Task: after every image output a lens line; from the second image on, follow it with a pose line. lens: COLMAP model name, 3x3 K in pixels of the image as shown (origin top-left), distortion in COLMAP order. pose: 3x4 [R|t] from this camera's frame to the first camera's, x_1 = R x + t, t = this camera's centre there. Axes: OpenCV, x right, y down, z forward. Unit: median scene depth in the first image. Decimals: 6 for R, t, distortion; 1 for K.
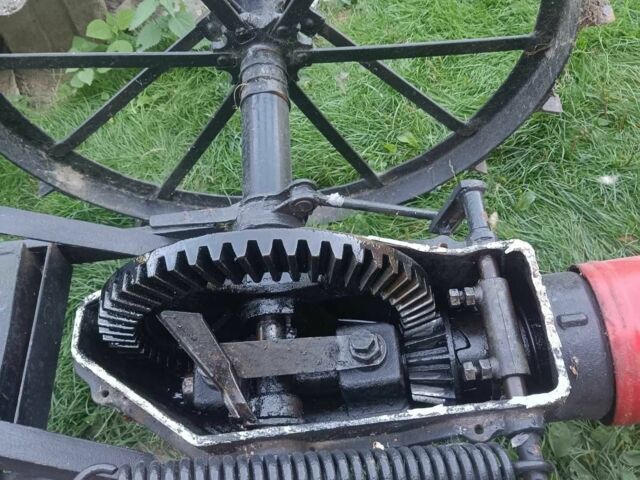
lens RADIAL K [[612.2, 0, 320.0], [0, 612.2, 240.0], [0, 0, 1]] dist [0.025401, -0.011626]
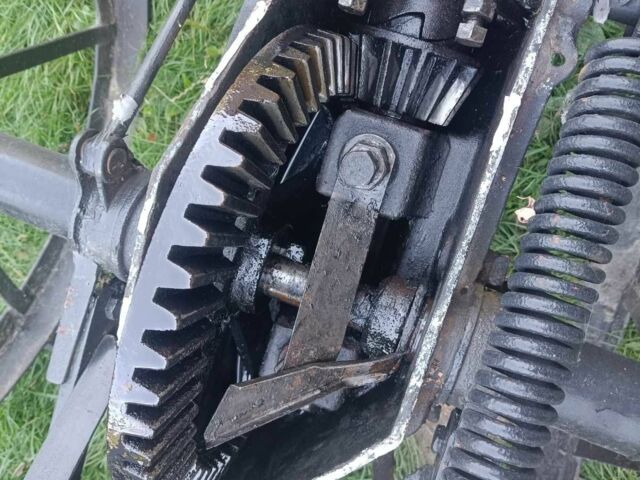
lens RADIAL K [[612.2, 0, 320.0], [0, 612.2, 240.0], [0, 0, 1]] dist [0.025401, -0.011626]
pose [[0.385365, -0.919822, -0.073626, 0.028063], [0.878627, 0.341381, 0.333876, -0.058532], [-0.281972, -0.193354, 0.939737, 0.359971]]
